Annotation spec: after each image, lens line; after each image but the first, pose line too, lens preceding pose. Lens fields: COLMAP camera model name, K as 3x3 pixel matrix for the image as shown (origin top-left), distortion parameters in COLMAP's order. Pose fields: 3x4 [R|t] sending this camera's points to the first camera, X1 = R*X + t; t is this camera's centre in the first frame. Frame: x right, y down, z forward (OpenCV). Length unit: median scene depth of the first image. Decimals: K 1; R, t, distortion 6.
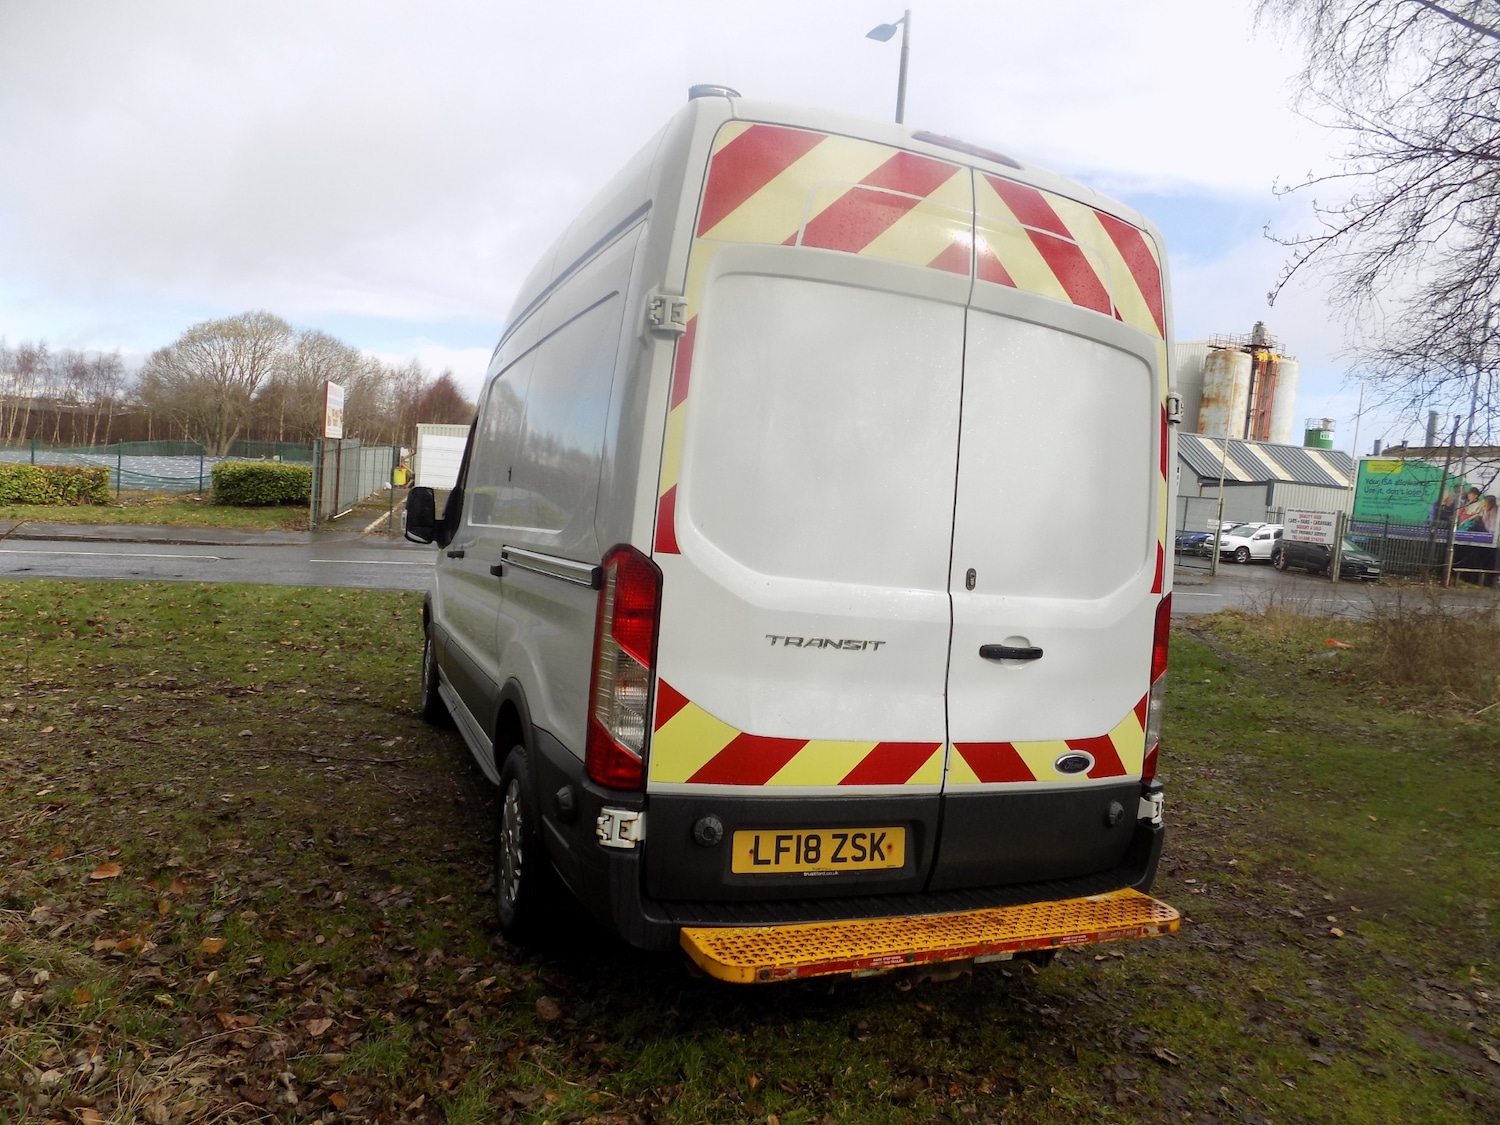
lens RADIAL K [[1014.4, 0, 750.0], [0, 1014.4, 562.5], [0, 0, 1]] dist [-0.077483, 0.080787]
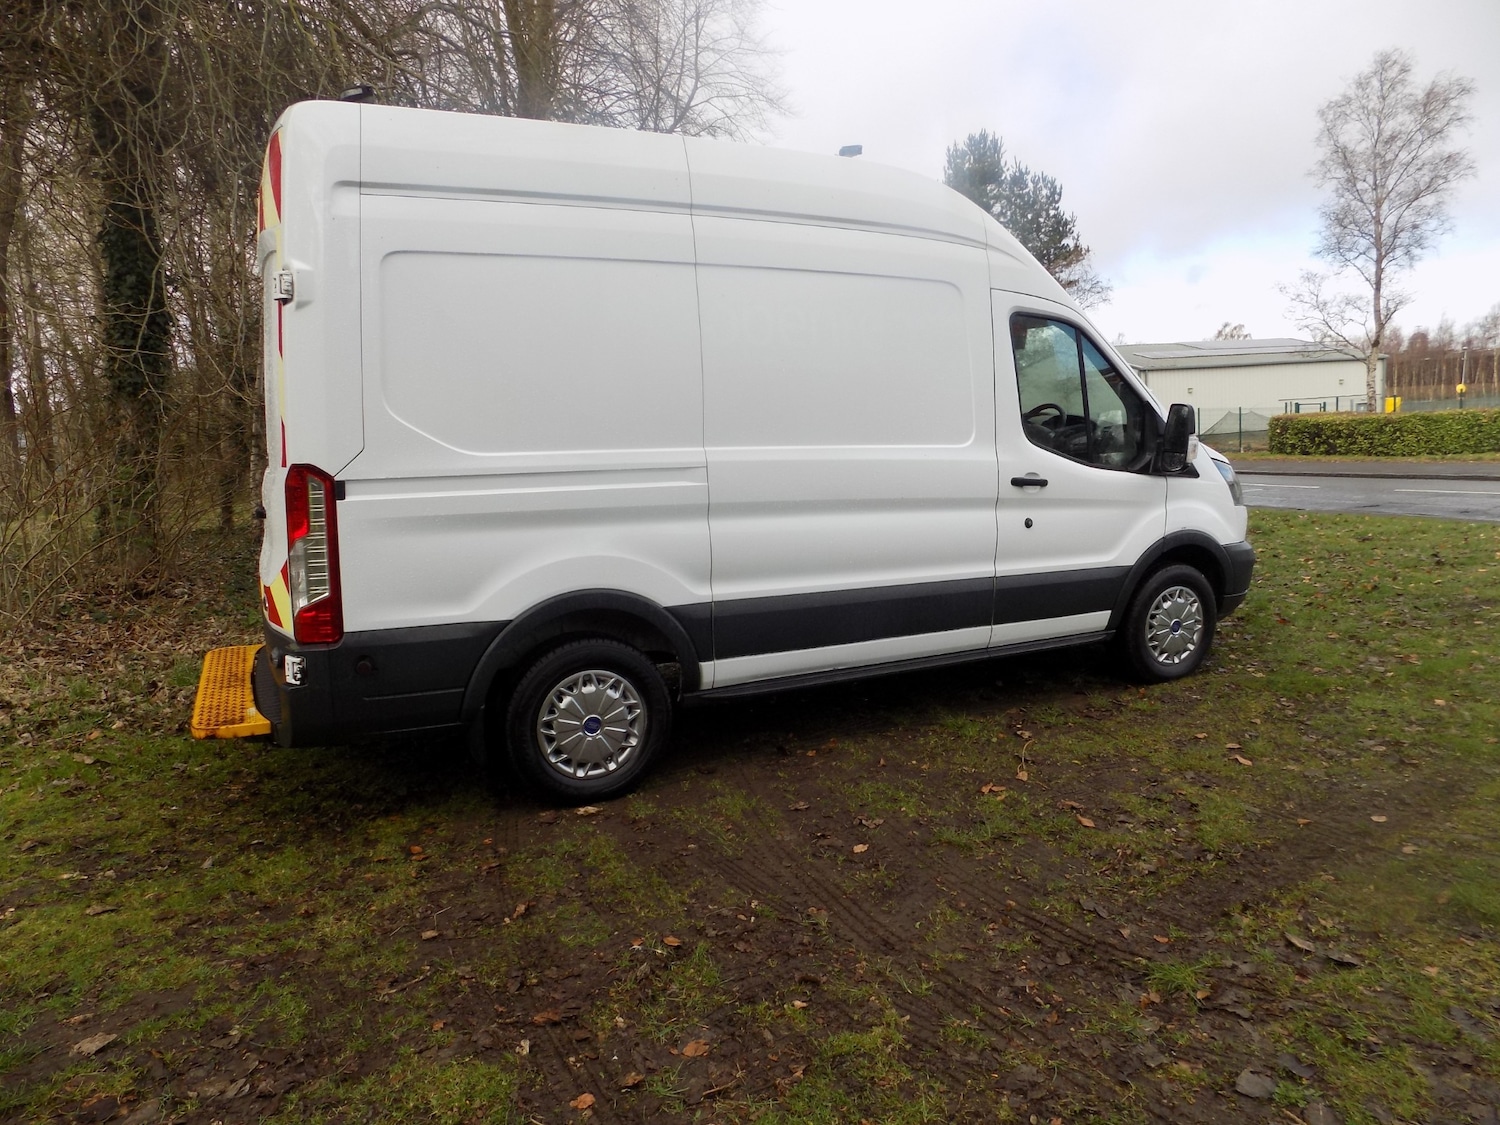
lens RADIAL K [[1009.2, 0, 750.0], [0, 1009.2, 562.5], [0, 0, 1]] dist [-0.058839, 0.036493]
pose [[0.048950, 0.055037, -0.997284, 1.721350], [-0.007209, 0.998474, 0.054749, 0.080977], [0.998775, 0.004509, 0.049272, 1.663339]]
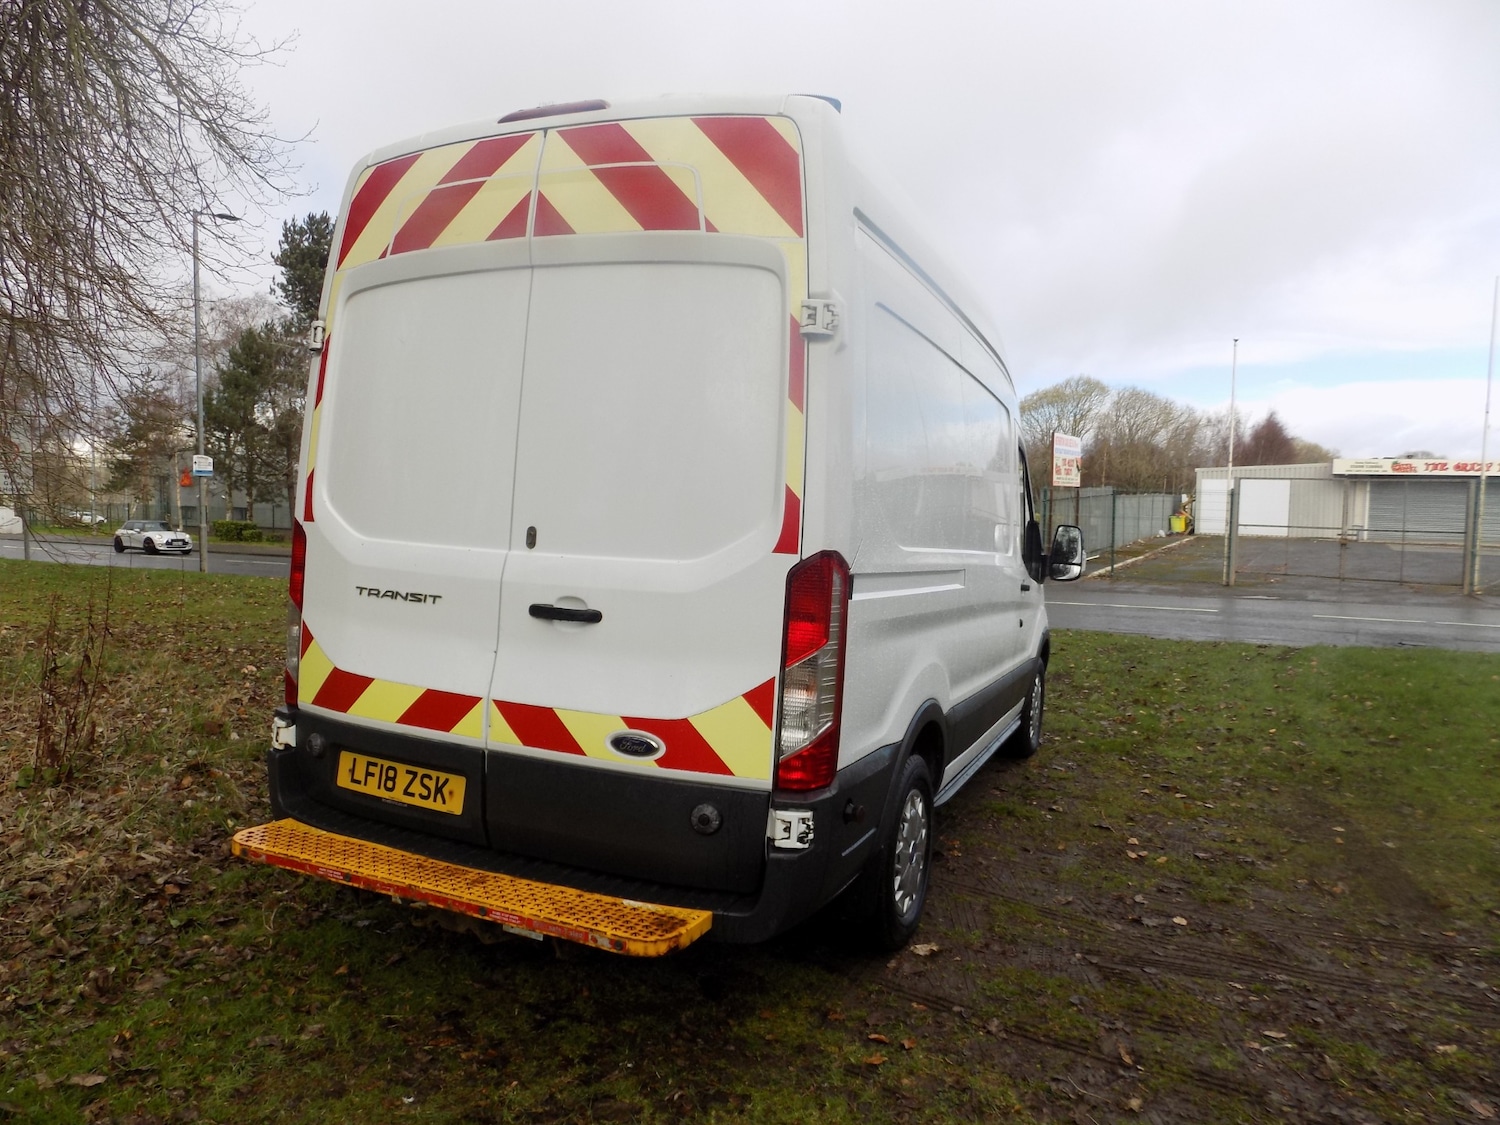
lens RADIAL K [[1014.4, 0, 750.0], [0, 1014.4, 562.5], [0, 0, 1]] dist [-0.077483, 0.080787]
pose [[0.685451, -0.026174, -0.727648, 1.115337], [-0.014249, 0.998680, -0.049345, 0.089502], [0.727979, 0.044192, 0.684173, 0.498421]]
